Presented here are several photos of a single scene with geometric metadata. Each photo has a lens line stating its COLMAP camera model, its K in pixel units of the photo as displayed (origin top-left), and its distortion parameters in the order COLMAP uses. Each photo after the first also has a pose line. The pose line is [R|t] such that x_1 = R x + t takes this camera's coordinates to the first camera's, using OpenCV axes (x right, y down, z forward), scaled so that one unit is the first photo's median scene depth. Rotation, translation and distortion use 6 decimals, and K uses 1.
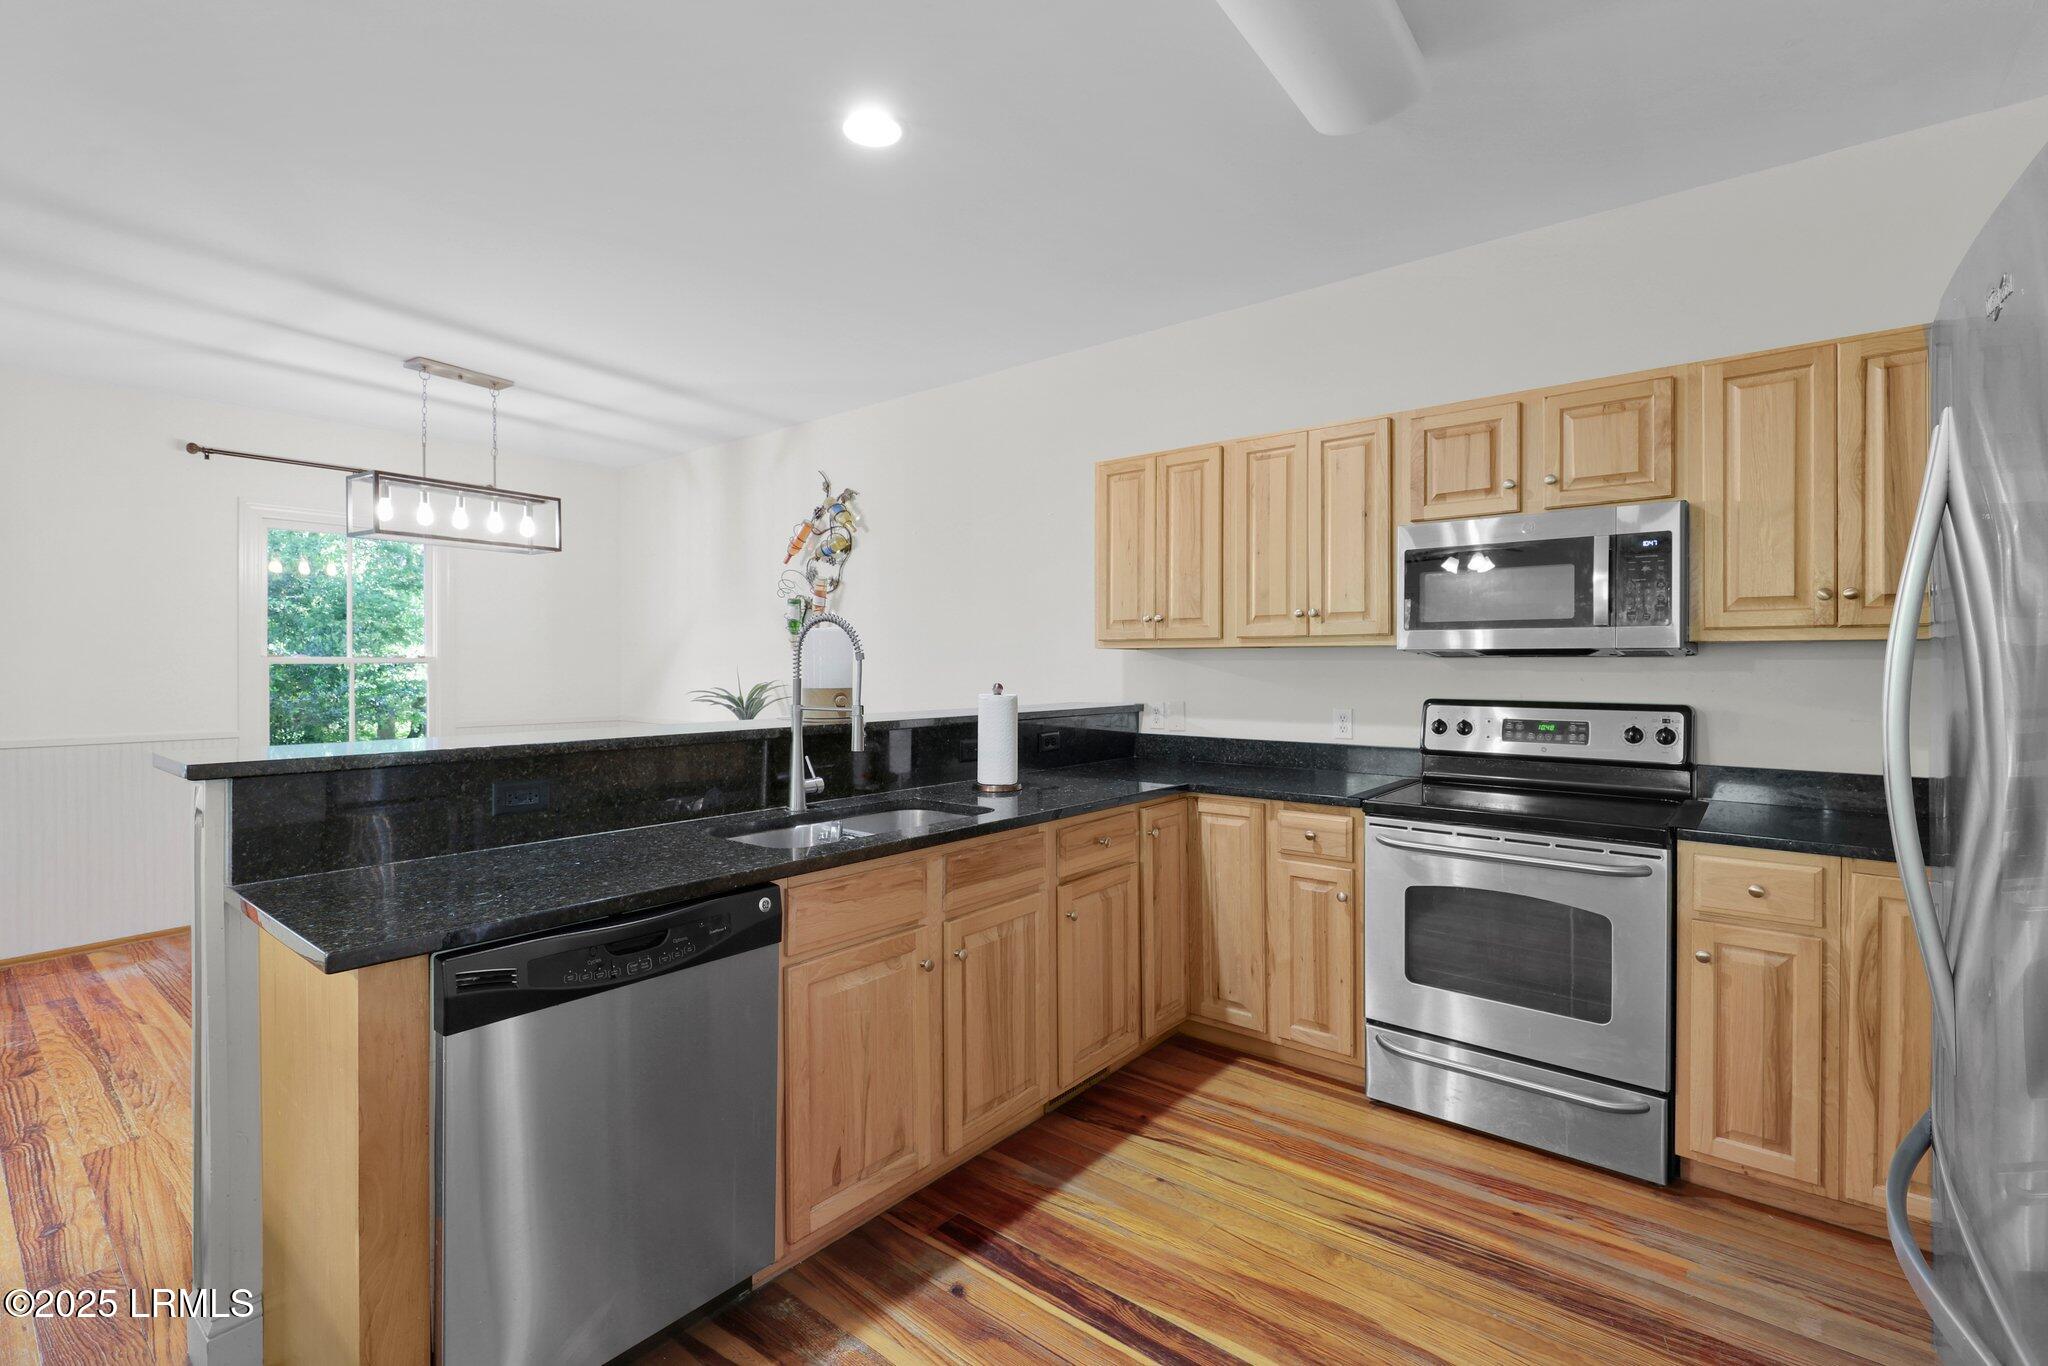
lens RADIAL K [[924.0, 0, 1026.2], [0, 924.0, 664.8], [0, 0, 1]] dist [-0.000091, -0.000248]
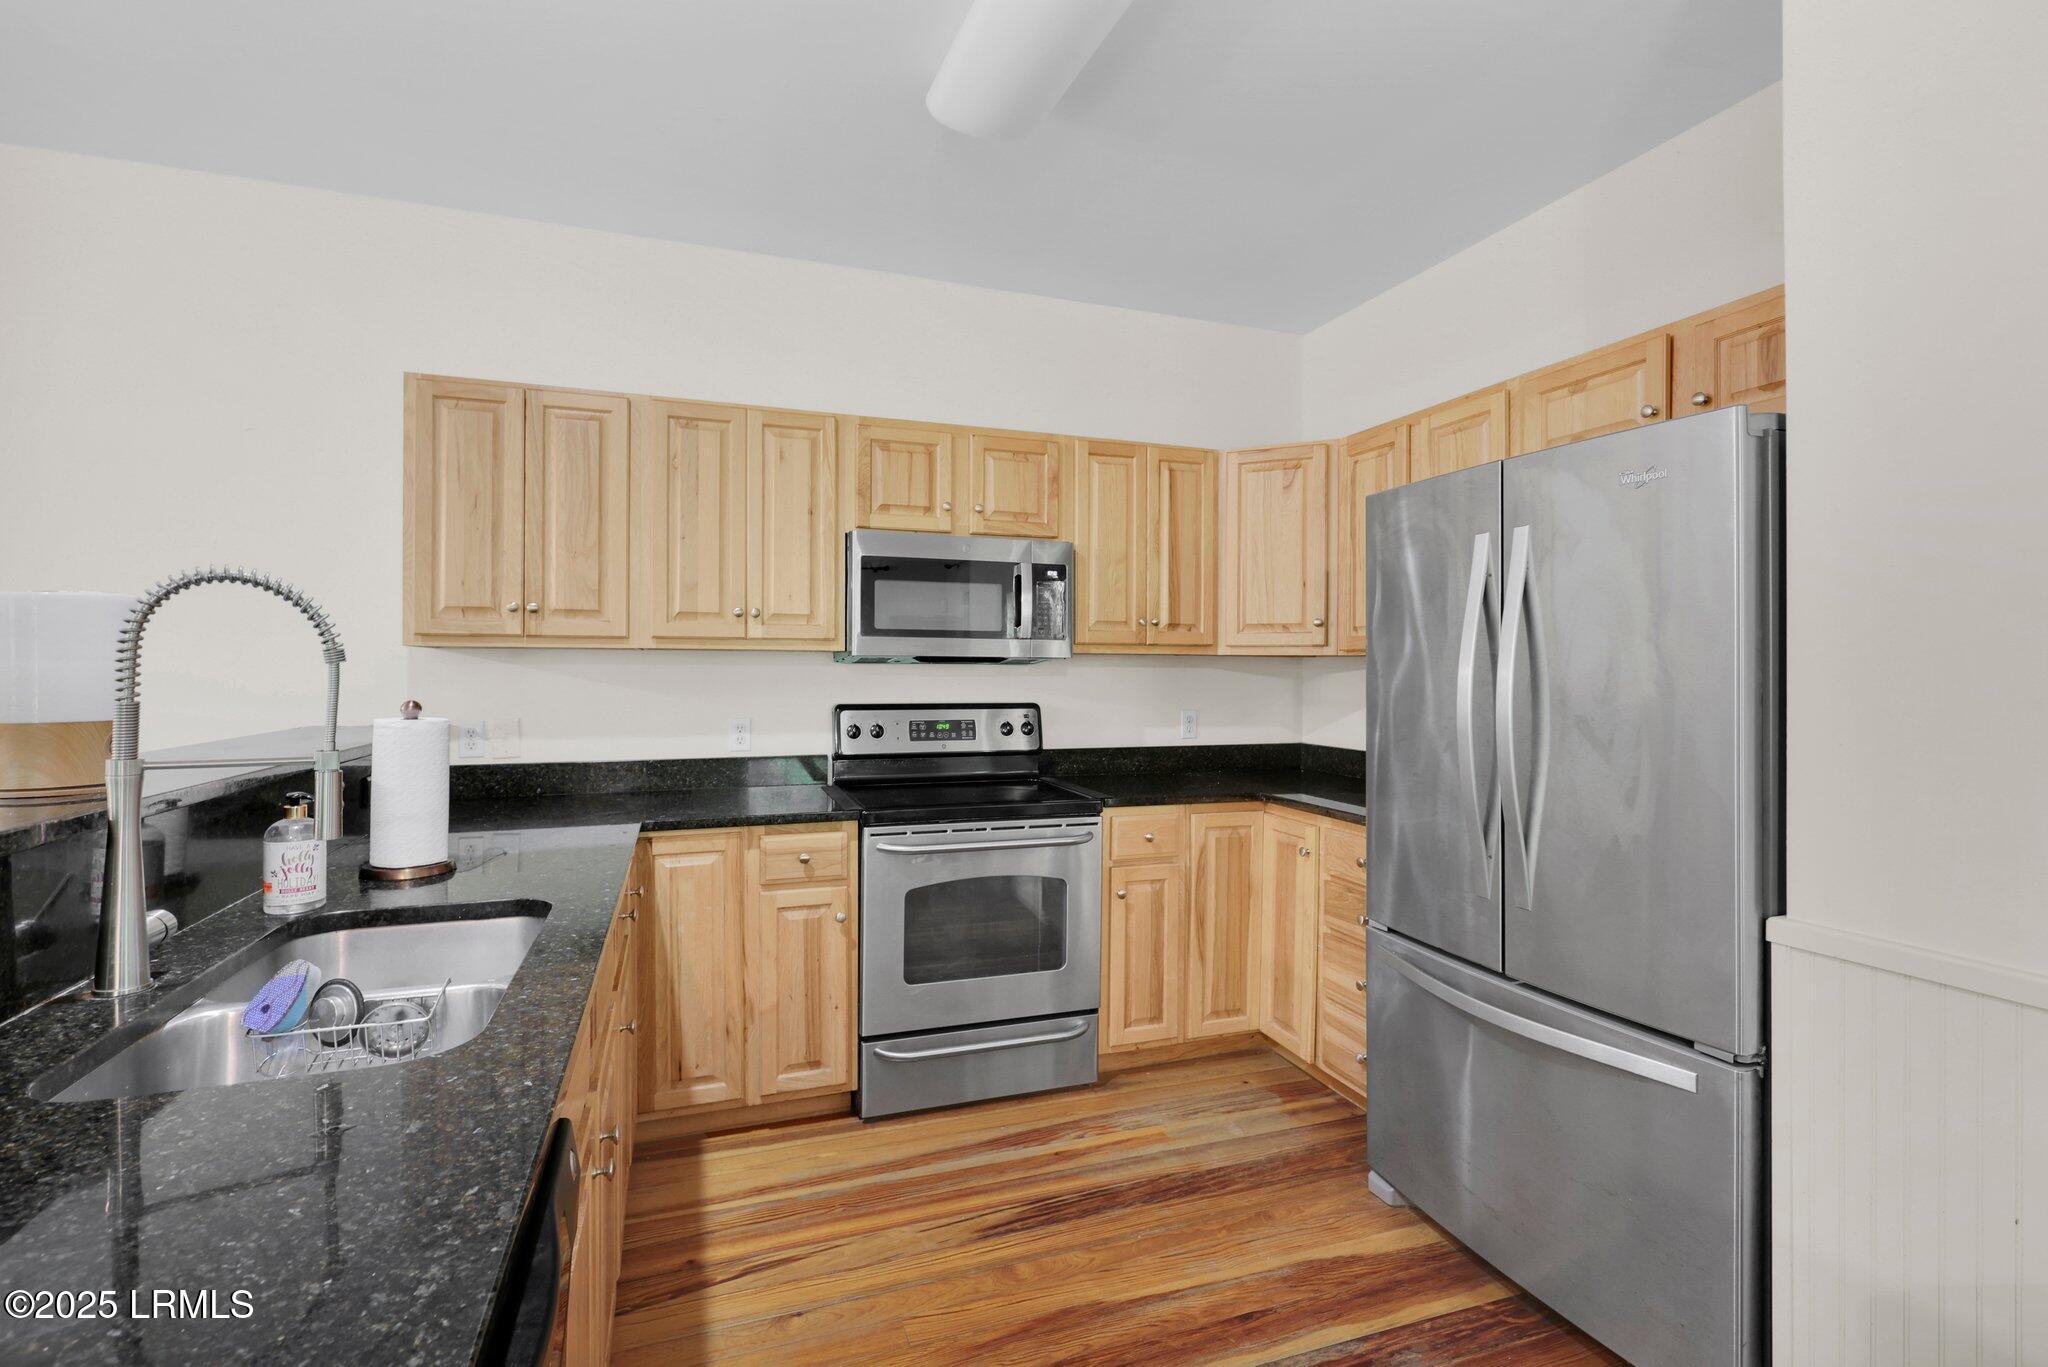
lens RADIAL K [[932.2, 0, 1022.0], [0, 932.2, 667.8], [0, 0, 1]] dist [-0.001401, 0.000026]
pose [[0.514916, 0.003116, 0.857235, -0.382922], [-0.002774, 0.999994, -0.001968, -0.001856], [-0.857236, -0.001364, 0.514922, 0.357404]]
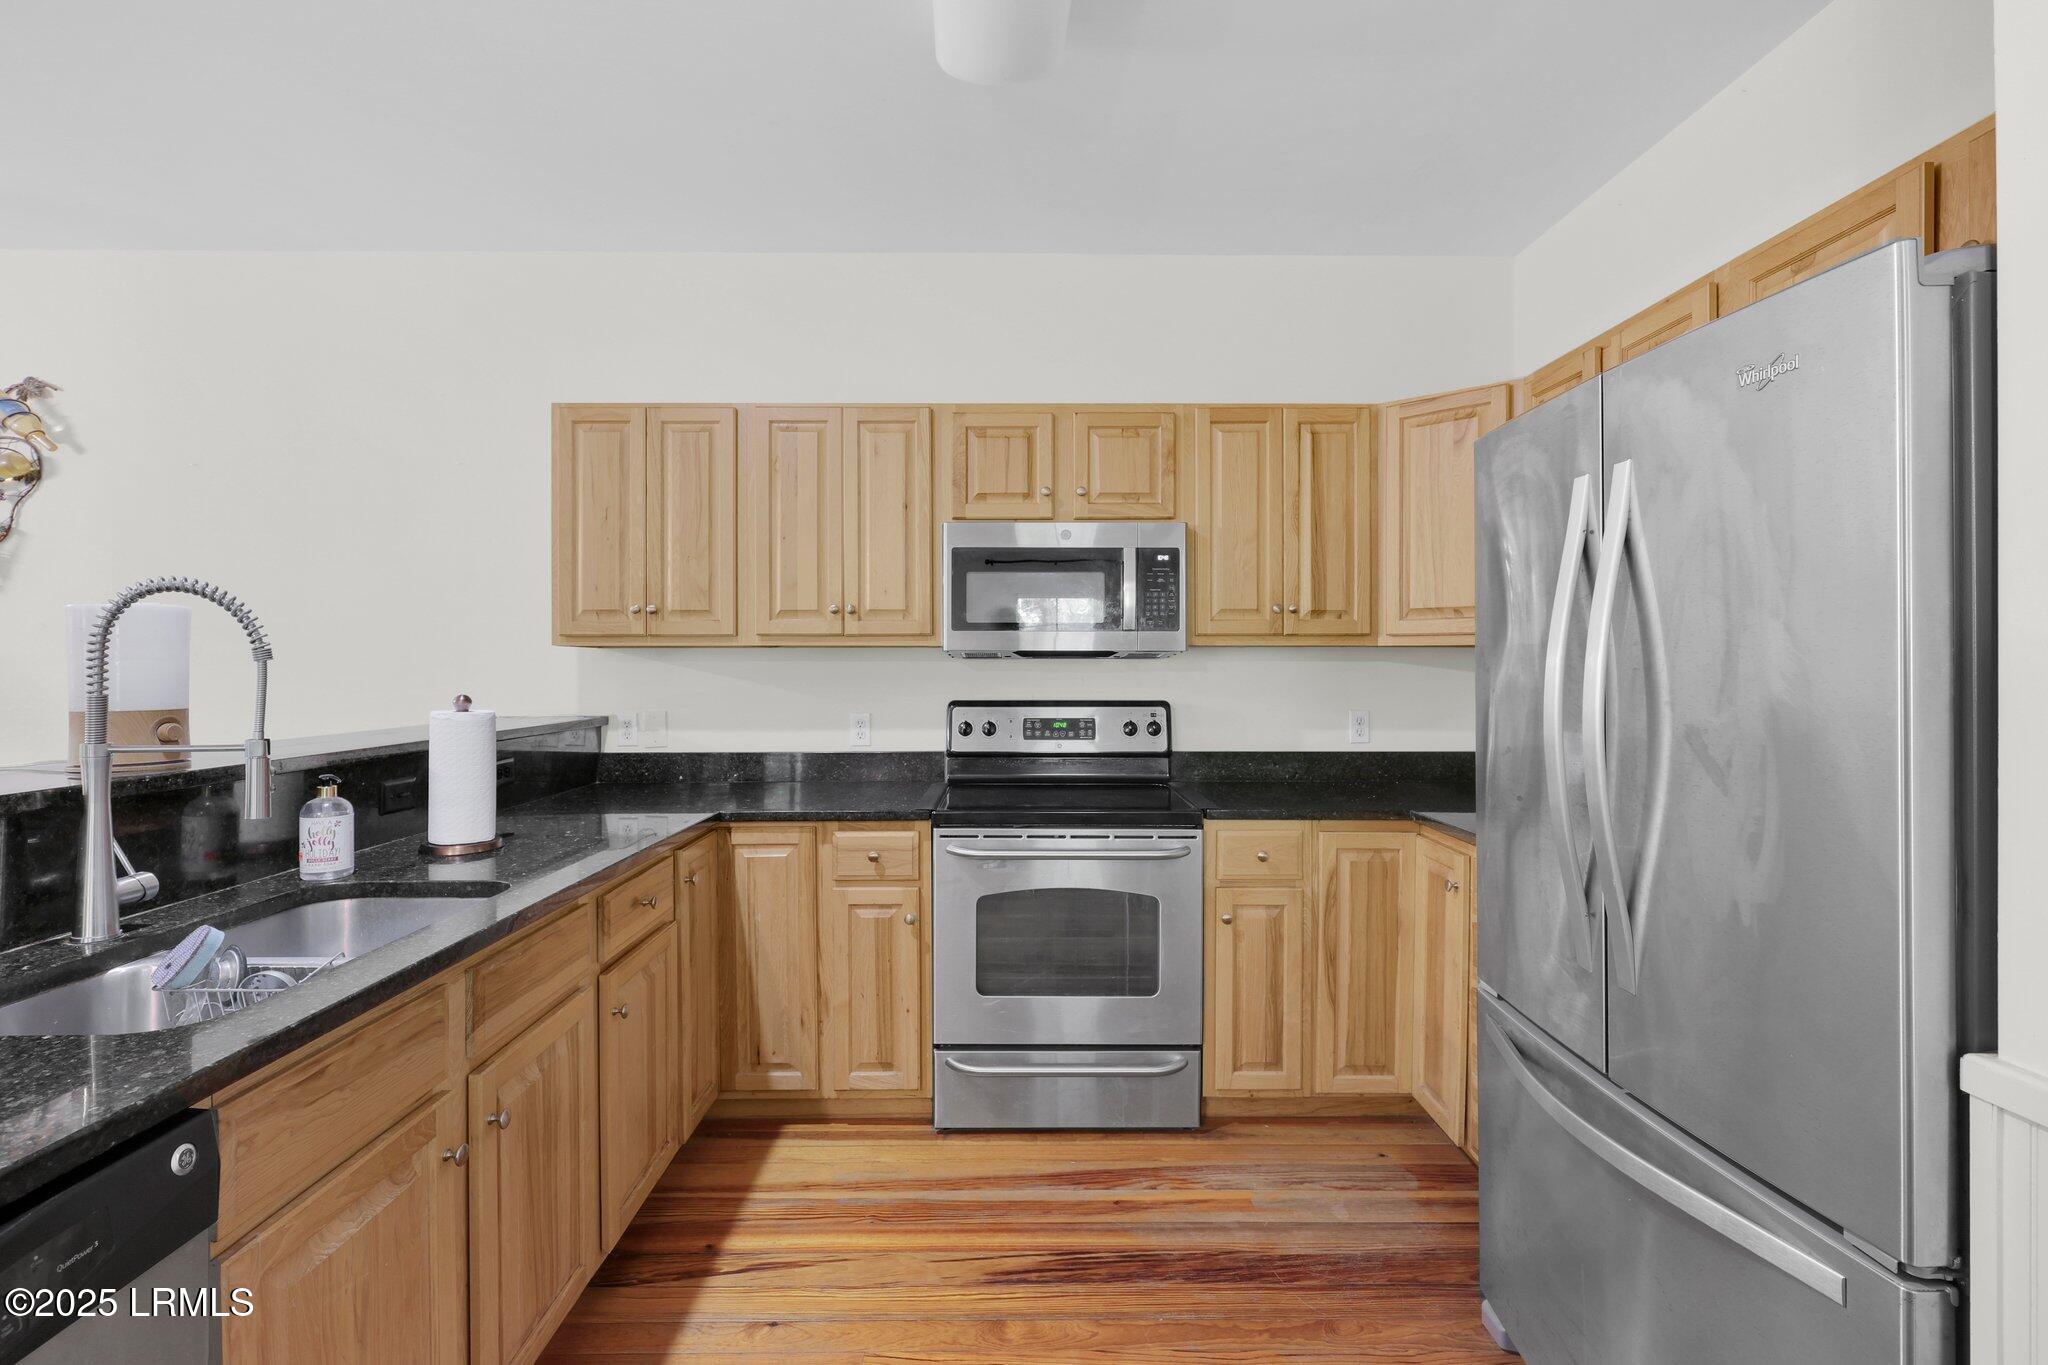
lens RADIAL K [[932.2, 0, 1022.0], [0, 932.2, 666.8], [0, 0, 1]] dist [-0.001401, 0.000026]
pose [[0.766564, -0.002490, 0.642163, -0.169280], [0.002088, 0.999997, 0.001385, -0.000690], [-0.642164, 0.000279, 0.766567, 0.220831]]
